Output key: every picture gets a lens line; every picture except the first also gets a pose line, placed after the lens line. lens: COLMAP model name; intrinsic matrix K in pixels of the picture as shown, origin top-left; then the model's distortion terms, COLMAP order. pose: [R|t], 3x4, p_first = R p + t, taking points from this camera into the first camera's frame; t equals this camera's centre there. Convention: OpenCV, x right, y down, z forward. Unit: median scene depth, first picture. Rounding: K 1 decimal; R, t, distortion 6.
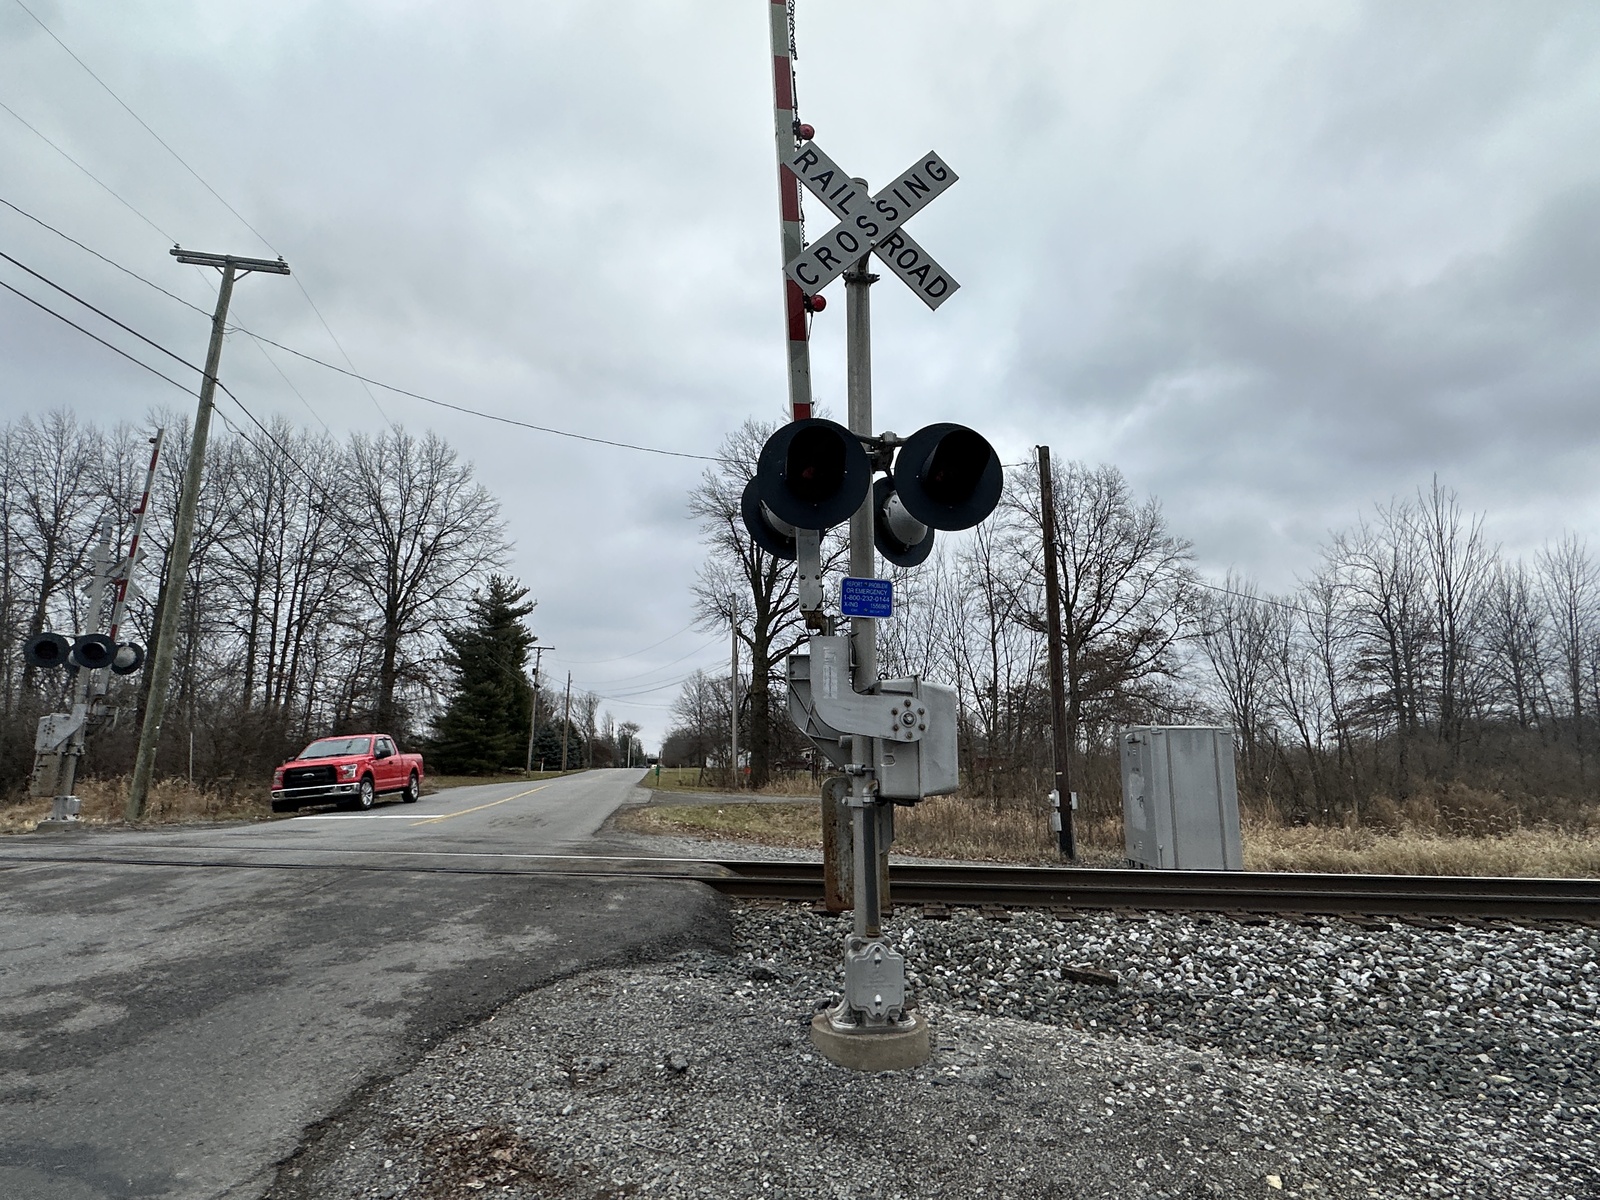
lens RADIAL K [[878.6, 0, 804.8], [0, 878.6, 607.6], [0, 0, 1]] dist [0.000288, 0.000293]
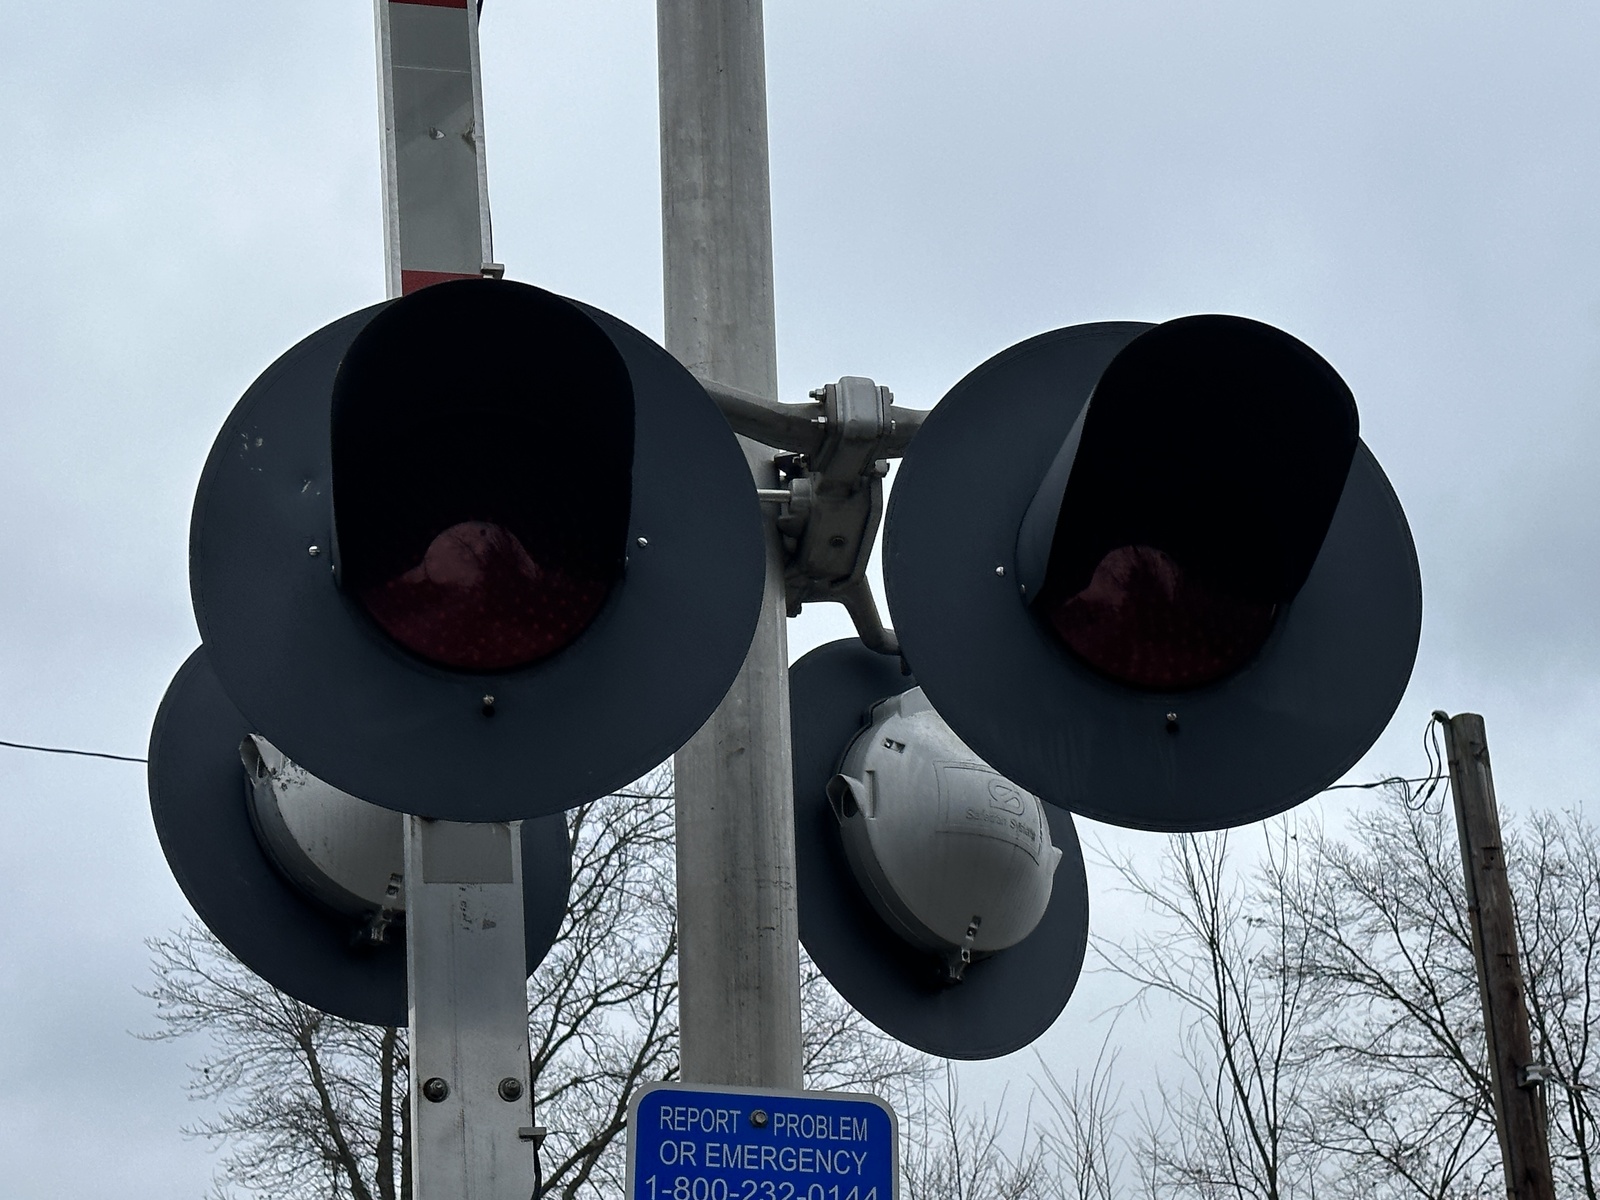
lens RADIAL K [[3134.8, 0, 799.3], [0, 3134.8, 613.9], [0, 0, 1]] dist [0.166464, 0.000000]
pose [[0.997864, -0.005523, 0.065087, 0.006890], [0.020745, 0.971629, -0.235597, 0.006807], [-0.061939, 0.236444, 0.969669, 0.059086]]
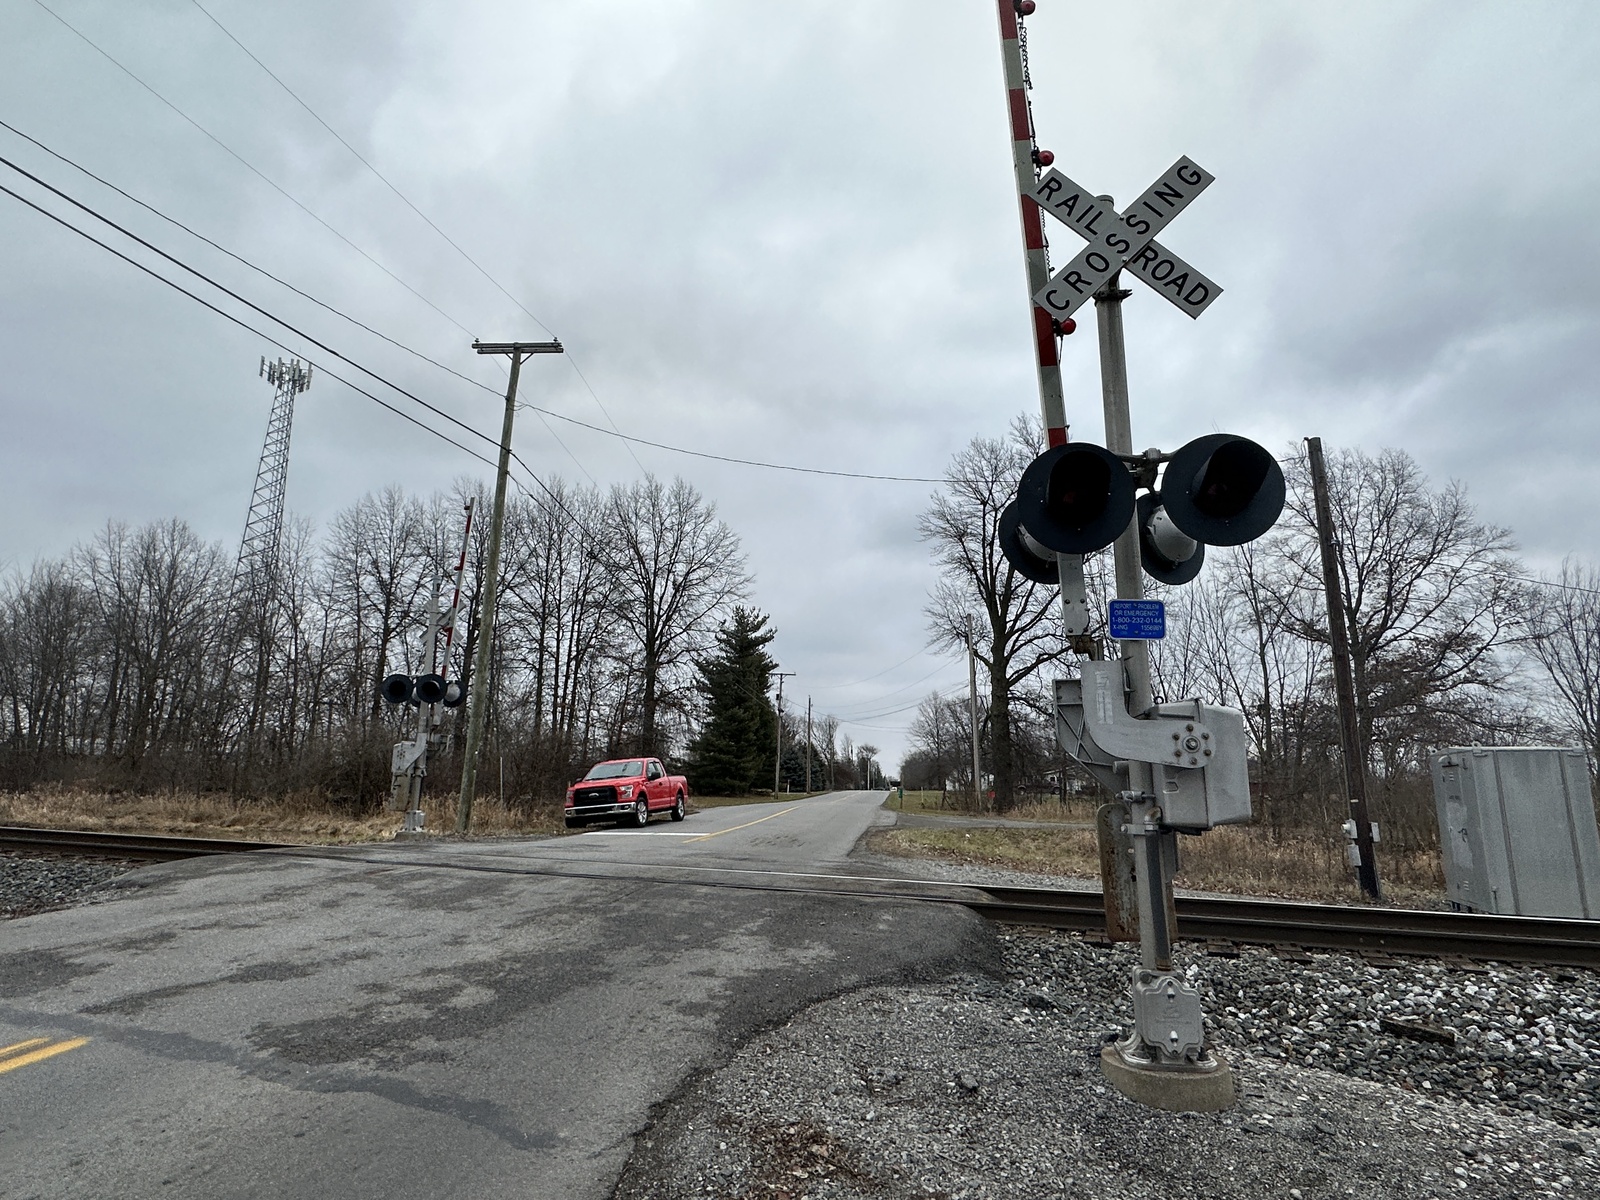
lens RADIAL K [[878.6, 0, 798.9], [0, 878.6, 609.3], [0, 0, 1]] dist [0.000288, 0.000293]
pose [[0.963448, -0.046382, -0.263850, -0.007193], [0.040295, 0.998783, -0.028438, -0.002112], [0.264847, 0.016766, 0.964145, -0.009105]]
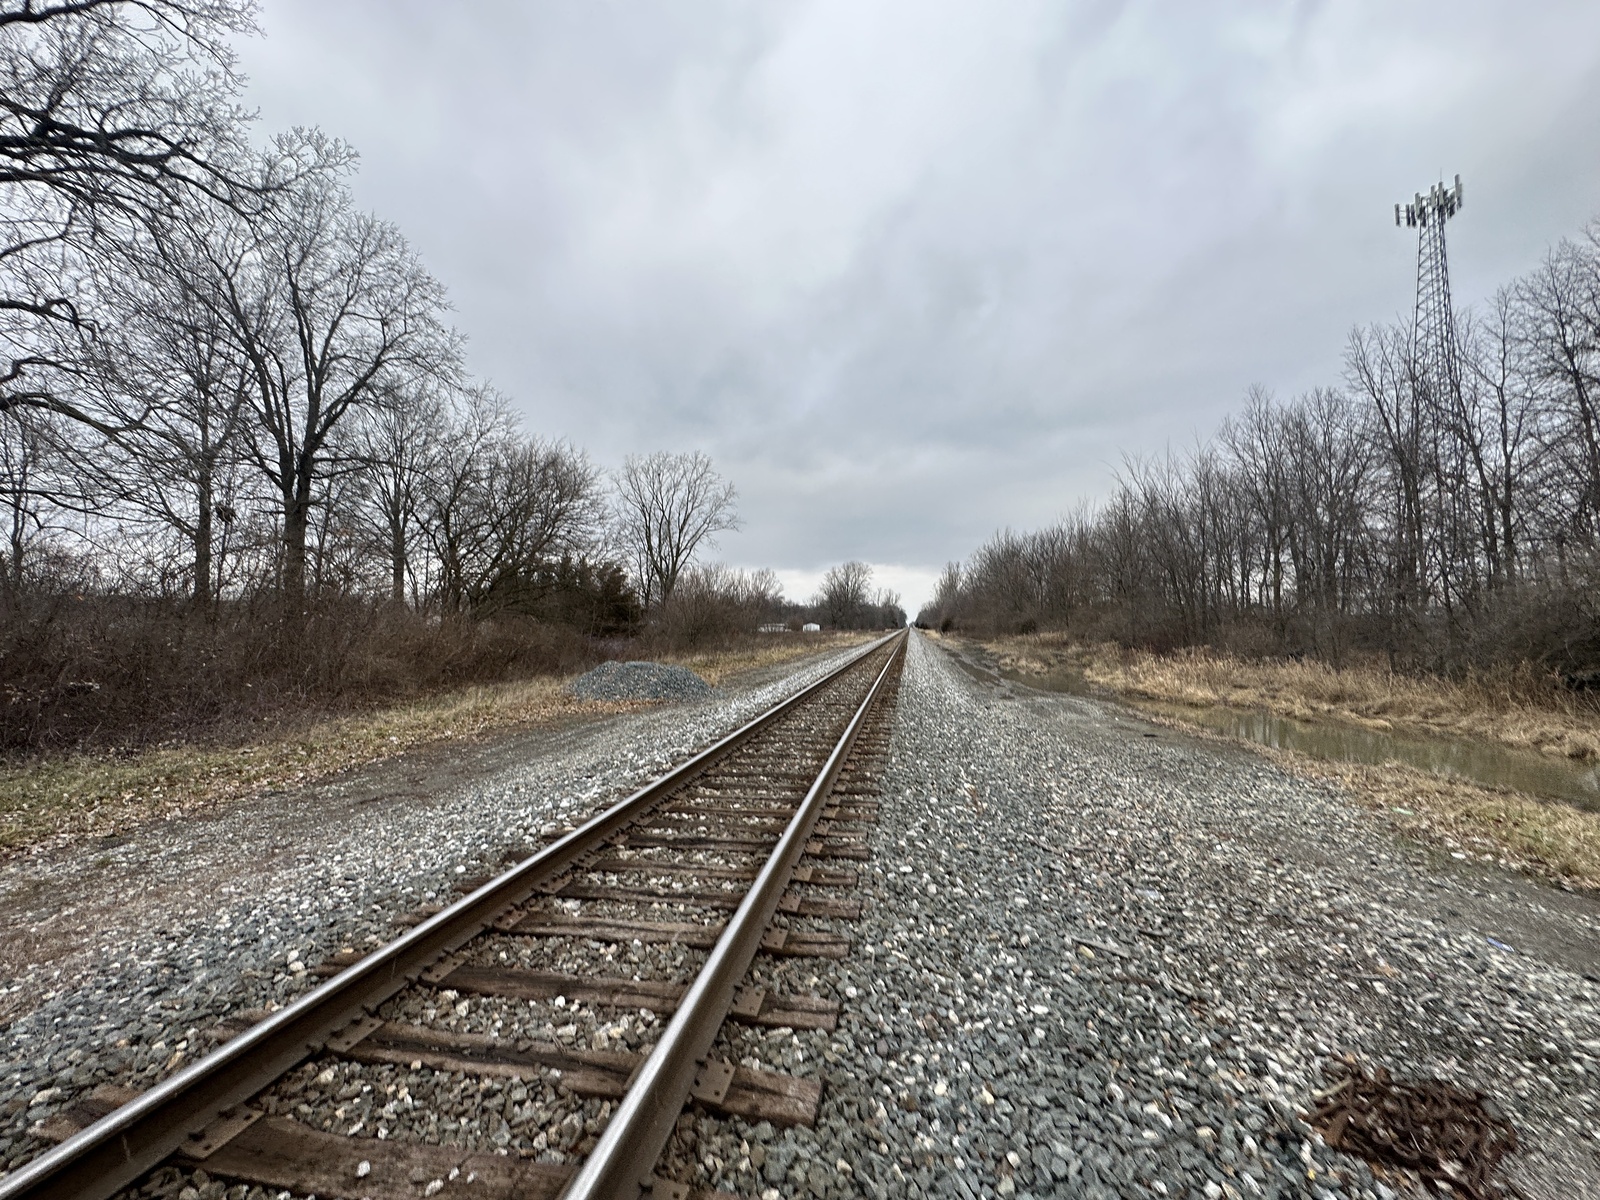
lens RADIAL K [[635.1, 0, 805.2], [0, 635.1, 603.4], [0, 0, 1]] dist [-0.002819, 0.000602]
pose [[-0.082138, -0.051152, -0.995307, -0.393252], [0.176252, 0.982195, -0.065024, 0.064694], [0.980912, -0.180766, -0.071660, 0.432255]]
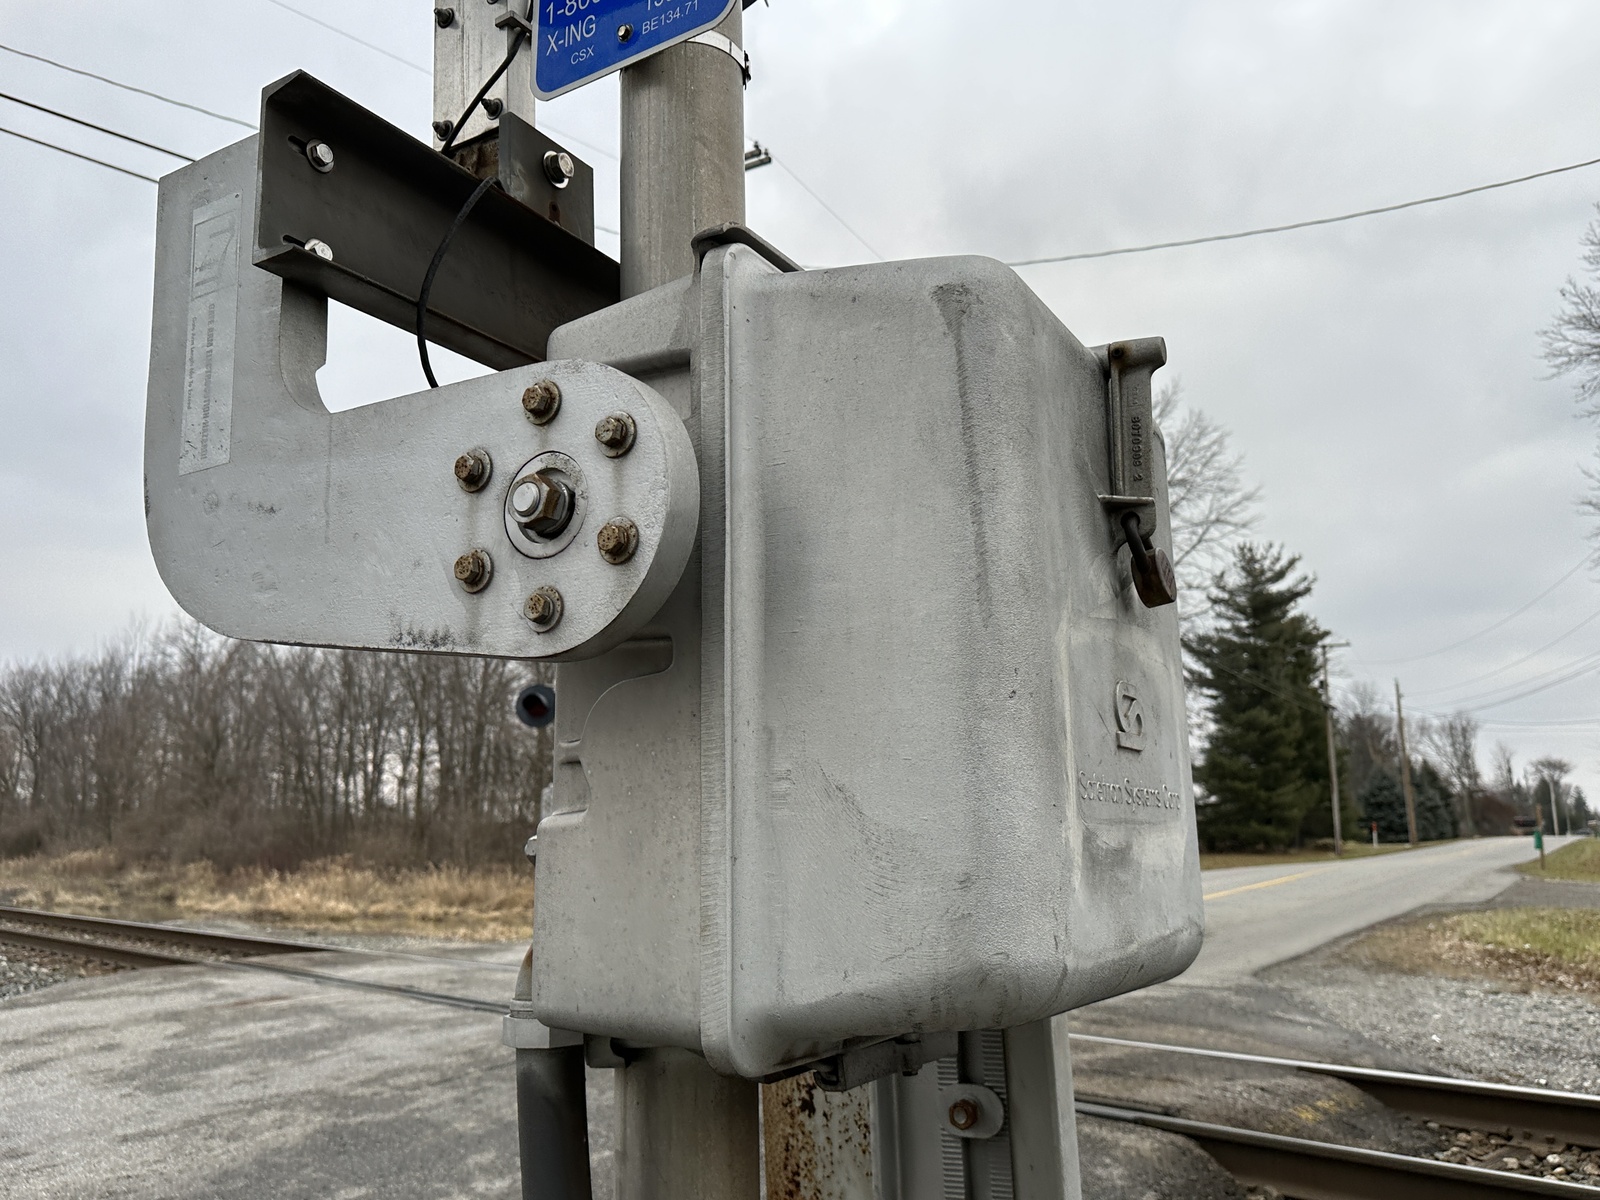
lens RADIAL K [[1296.0, 0, 811.2], [0, 1296.0, 596.8], [0, 0, 1]] dist [0.033657, -0.008152]
pose [[0.756130, -0.140820, -0.639091, 0.043927], [0.138451, 0.988891, -0.054090, 0.025401], [0.639608, -0.047584, 0.767227, 0.139321]]
